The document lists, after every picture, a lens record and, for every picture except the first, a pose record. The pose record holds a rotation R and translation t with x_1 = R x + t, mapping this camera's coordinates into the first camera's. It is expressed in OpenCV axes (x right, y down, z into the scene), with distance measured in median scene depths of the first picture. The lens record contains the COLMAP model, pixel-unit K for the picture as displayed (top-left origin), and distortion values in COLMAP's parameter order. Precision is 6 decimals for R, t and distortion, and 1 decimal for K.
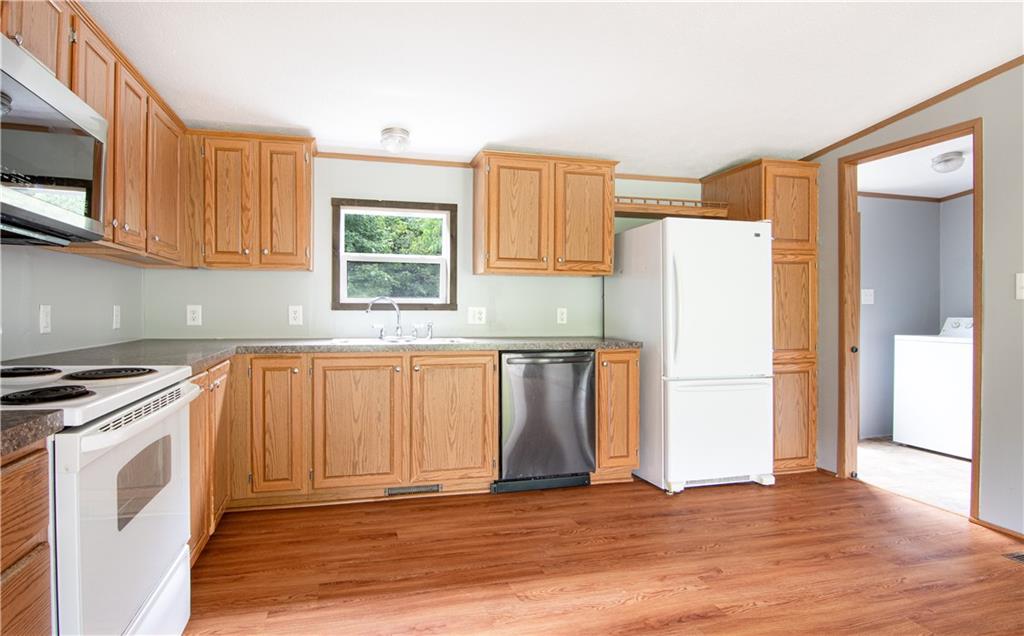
lens RADIAL K [[516.0, 0, 472.7], [0, 516.0, 312.7], [0, 0, 1]] dist [-0.011197, -0.000986]
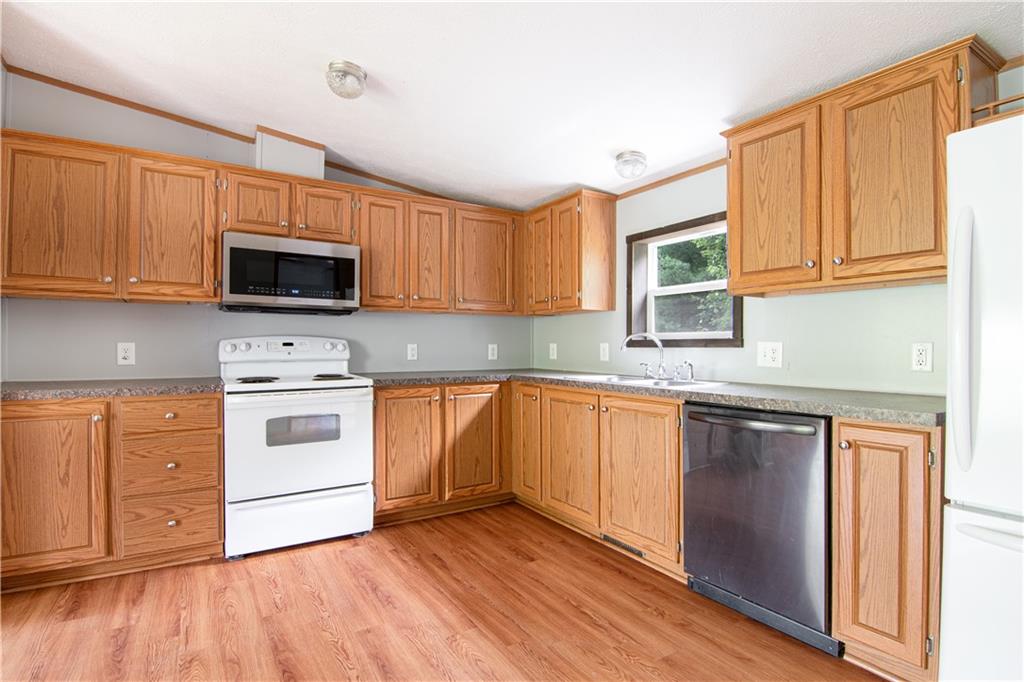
lens RADIAL K [[510.4, 0, 483.8], [0, 510.4, 345.5], [0, 0, 1]] dist [-0.008956, -0.007253]
pose [[0.293987, -0.005518, -0.955793, 0.647497], [-0.004910, 0.999961, -0.007283, 0.000201], [0.955797, 0.006834, 0.293949, 0.474604]]
